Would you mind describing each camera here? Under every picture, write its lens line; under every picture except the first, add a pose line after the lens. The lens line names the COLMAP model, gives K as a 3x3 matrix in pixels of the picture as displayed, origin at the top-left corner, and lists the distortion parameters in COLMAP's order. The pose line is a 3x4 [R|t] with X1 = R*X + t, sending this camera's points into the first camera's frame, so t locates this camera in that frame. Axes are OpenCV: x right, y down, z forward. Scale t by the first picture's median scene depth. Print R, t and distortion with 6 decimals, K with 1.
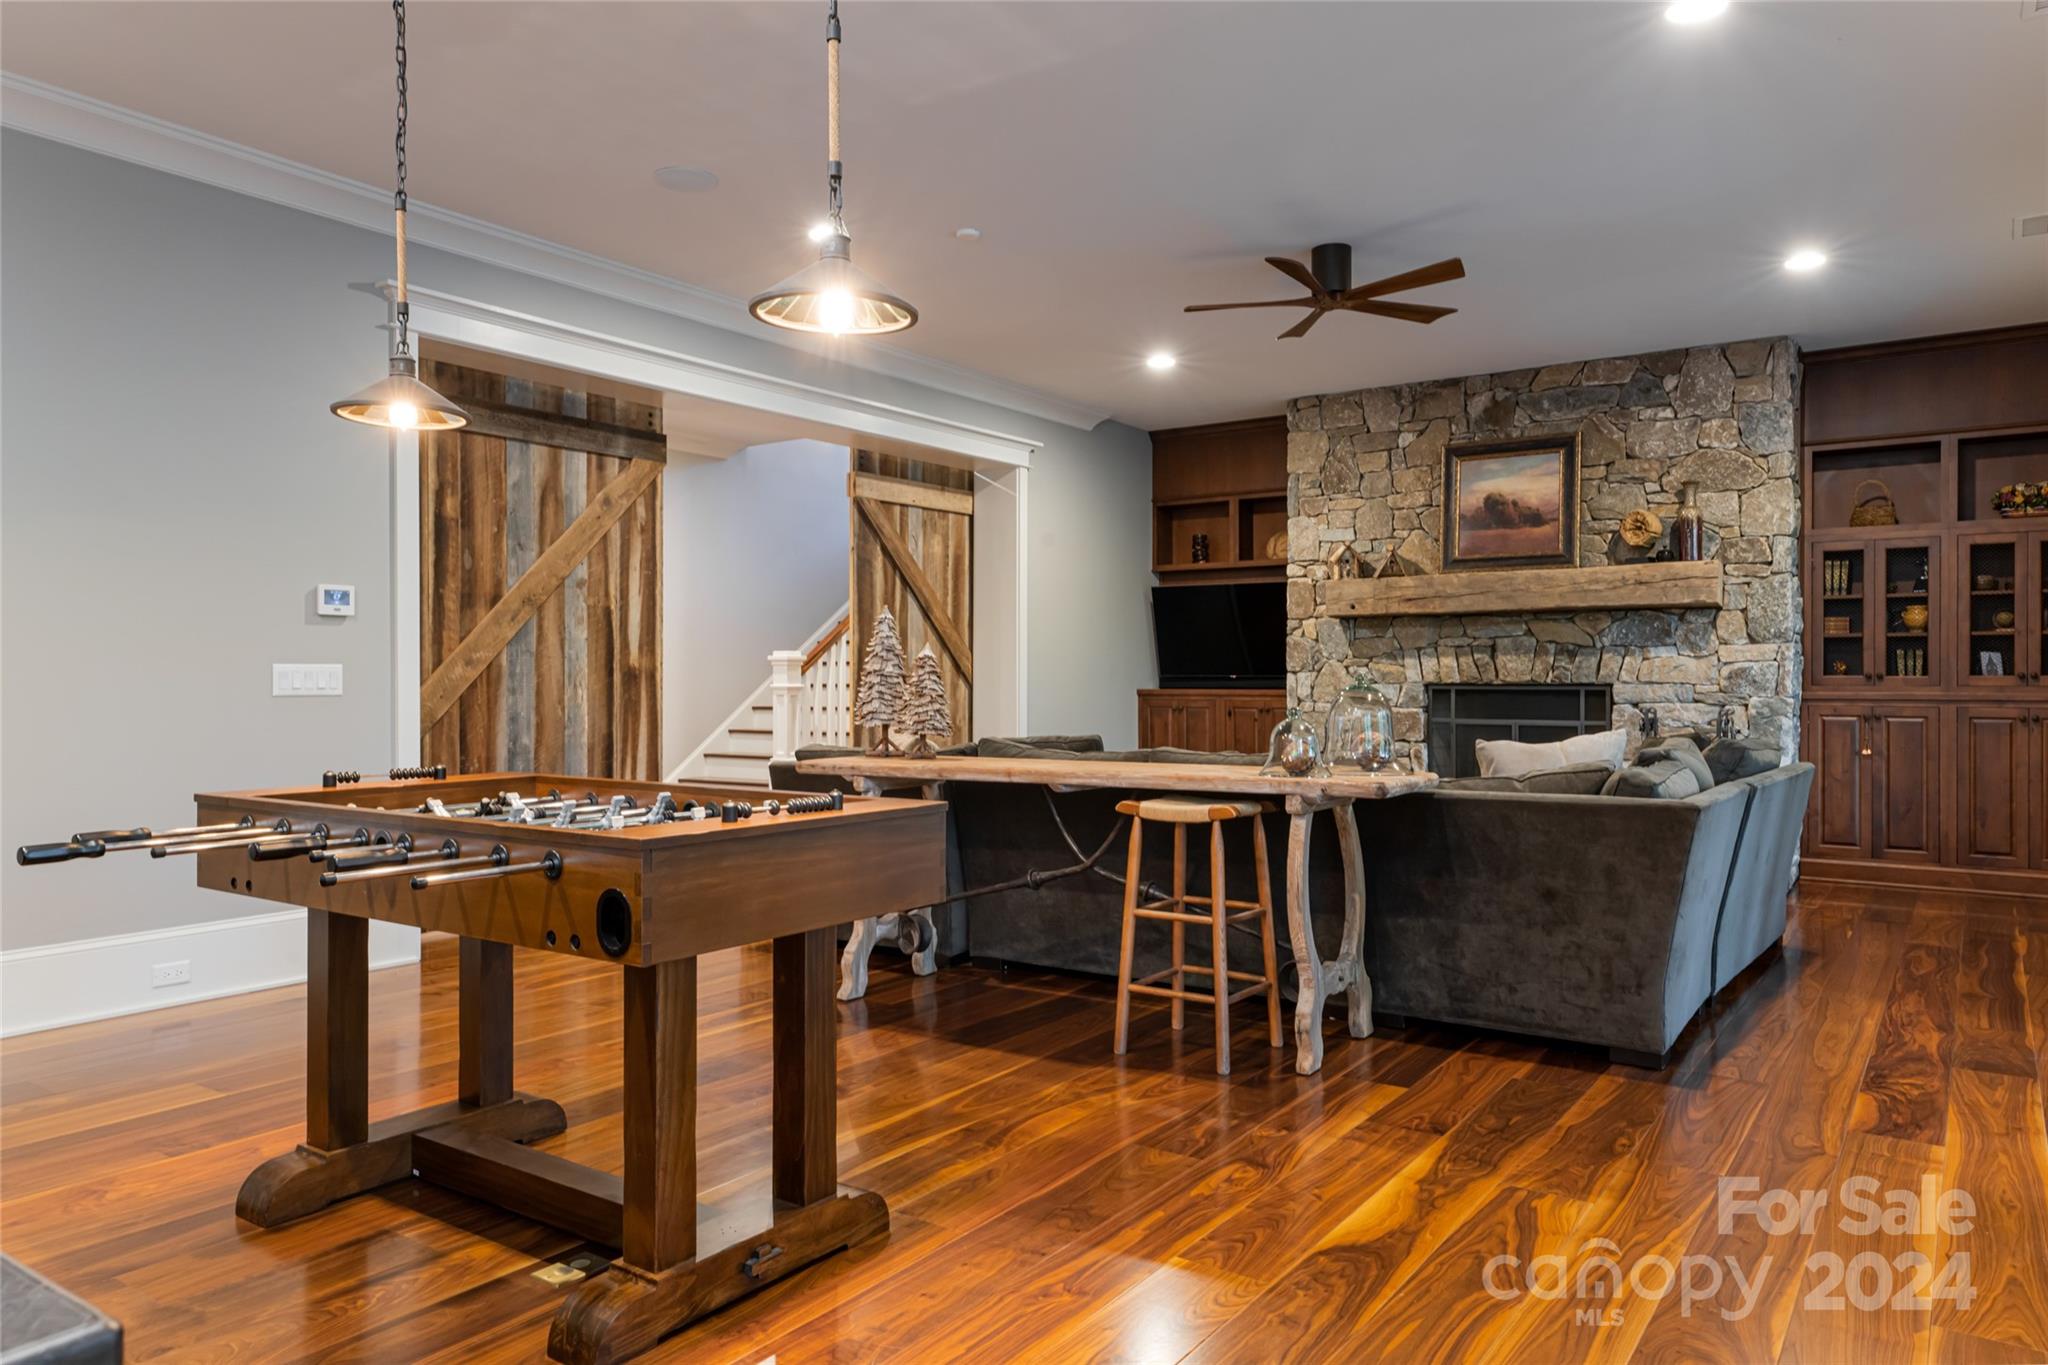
lens RADIAL K [[1365.7, 0, 1025.3], [0, 1365.7, 677.0], [0, 0, 1]] dist [0.031960, 0.000557]
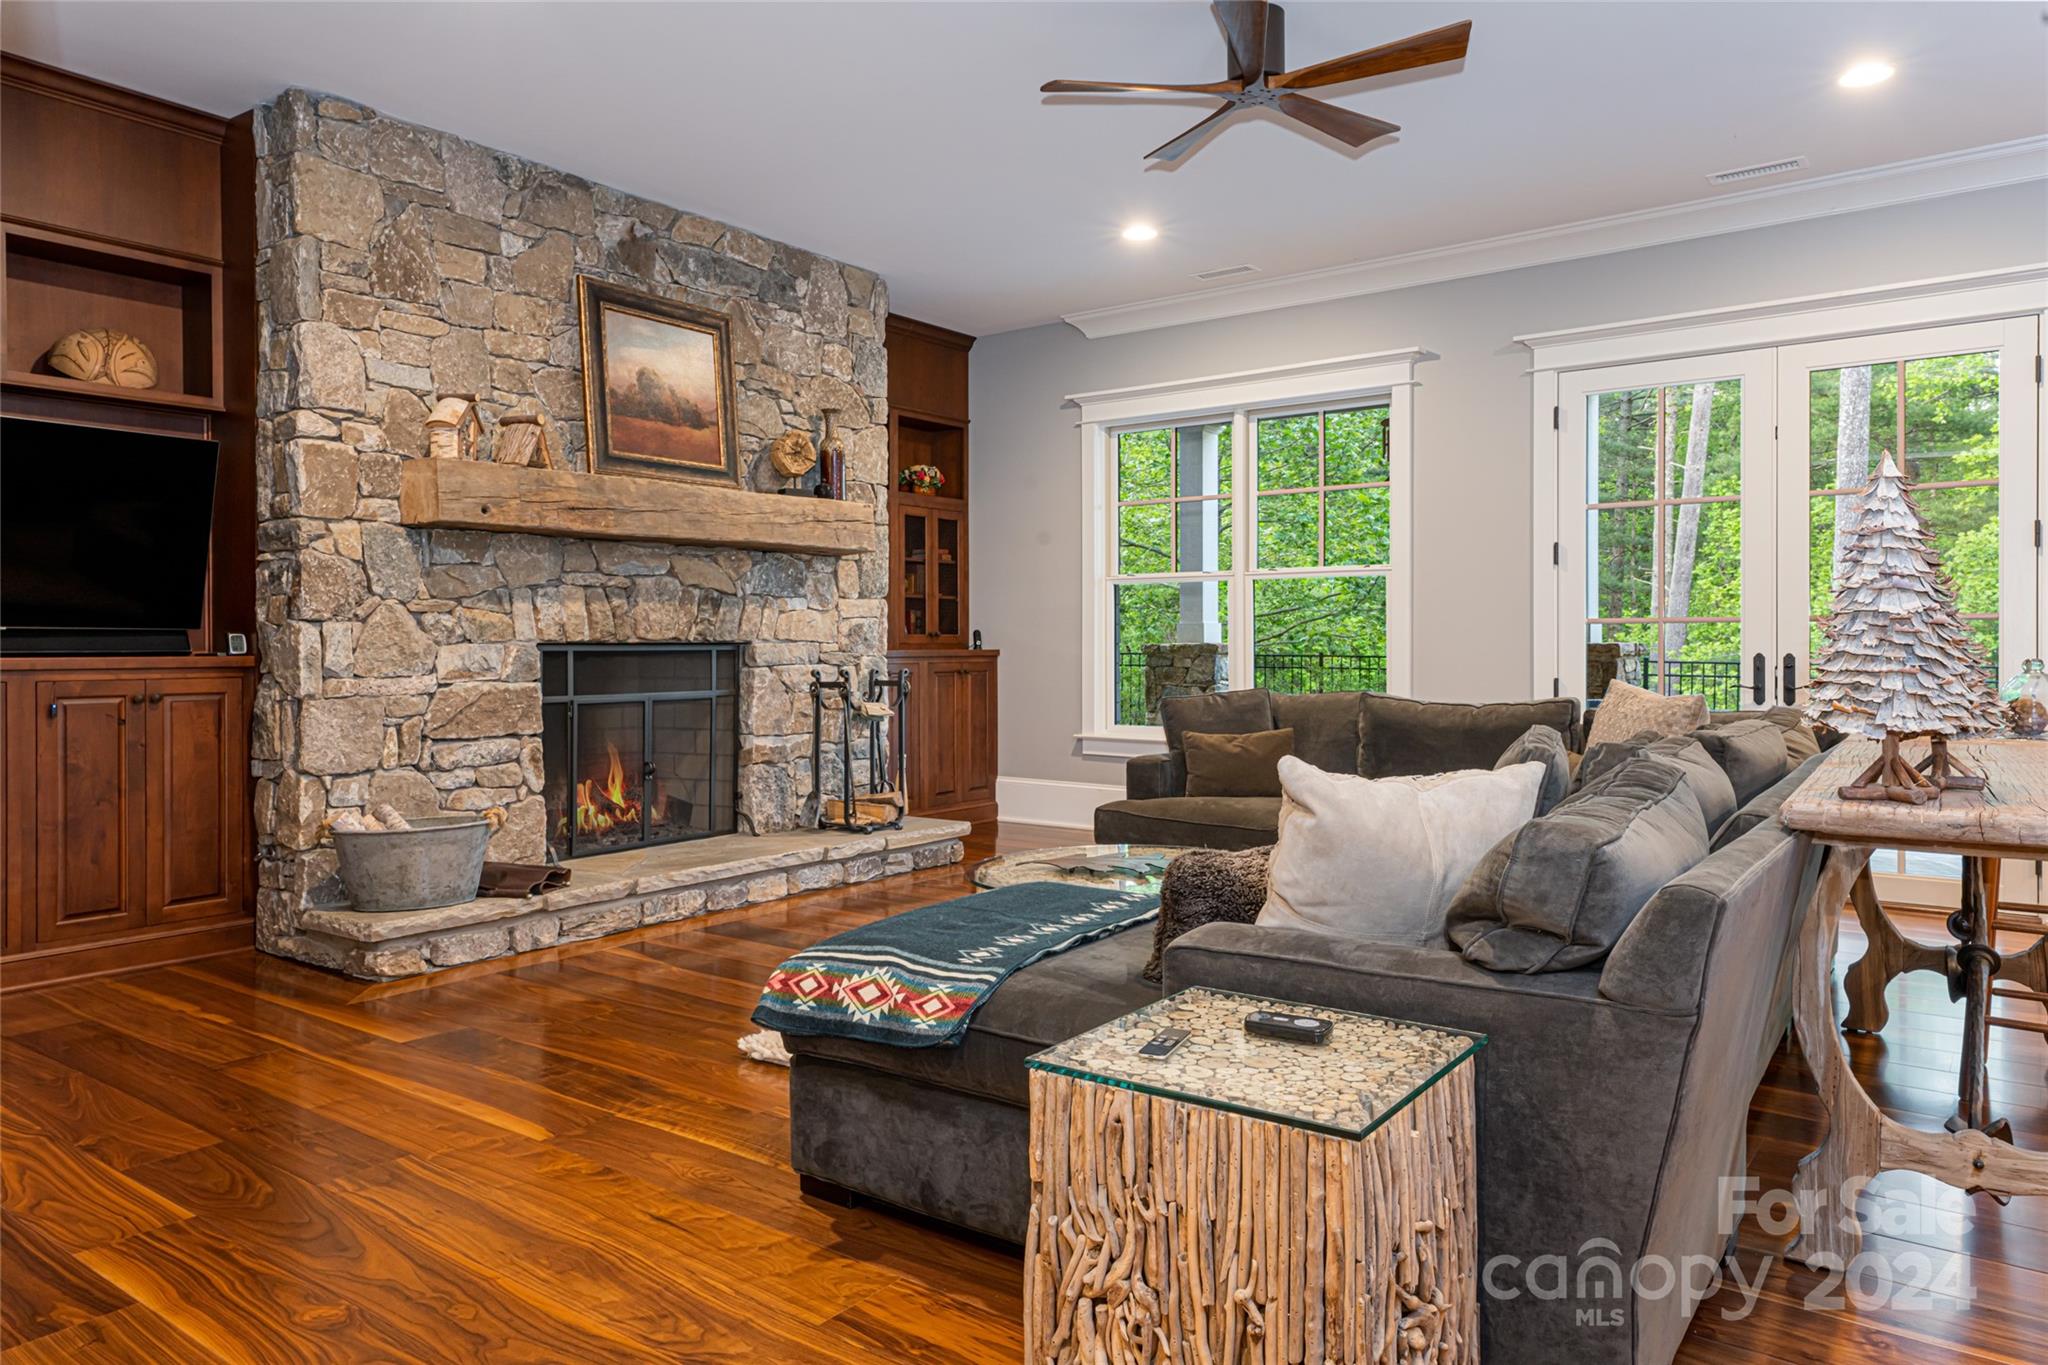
lens RADIAL K [[1365.7, 0, 1022.2], [0, 1365.7, 669.1], [0, 0, 1]] dist [0.031960, 0.000557]
pose [[0.023538, -0.012010, 0.999651, -0.353842], [0.009183, 0.999888, 0.011797, 0.012211], [-0.999681, 0.008902, 0.023646, 0.797570]]
